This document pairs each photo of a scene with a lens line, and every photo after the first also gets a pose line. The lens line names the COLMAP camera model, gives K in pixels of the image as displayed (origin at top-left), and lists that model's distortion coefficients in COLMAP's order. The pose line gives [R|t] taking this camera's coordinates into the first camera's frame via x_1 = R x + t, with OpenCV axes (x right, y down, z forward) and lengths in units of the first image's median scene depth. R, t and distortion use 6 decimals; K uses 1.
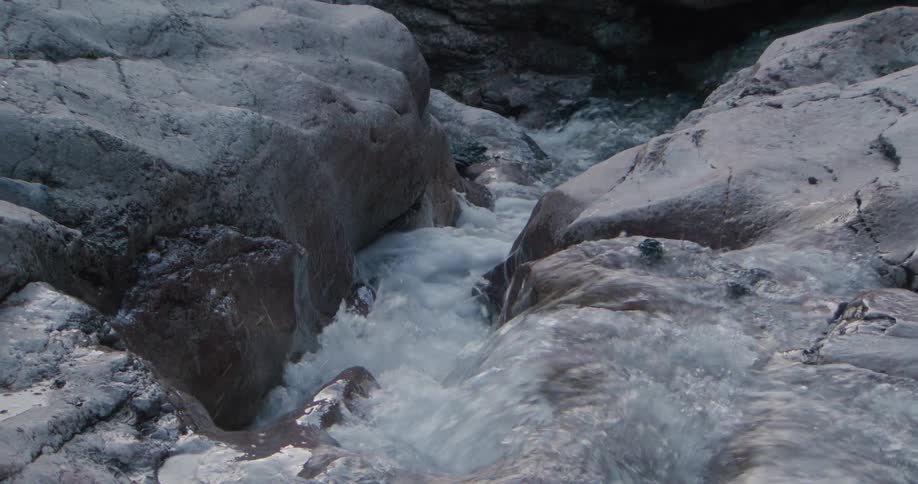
lens RADIAL K [[2573.0, 0, 459.6], [0, 2573.0, 242.3], [0, 0, 1]] dist [0.152343, 0.000000]
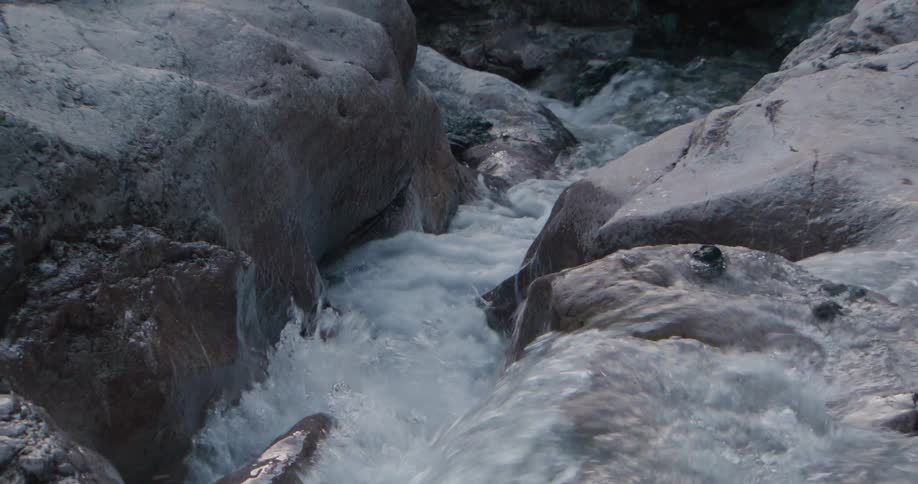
lens RADIAL K [[2573.0, 0, 458.2], [0, 2573.0, 241.5], [0, 0, 1]] dist [0.152343, 0.000000]
pose [[0.999997, 0.001271, -0.002291, 0.002344], [-0.001274, 0.999999, -0.000975, -0.001563], [0.002290, 0.000978, 0.999997, 0.247089]]
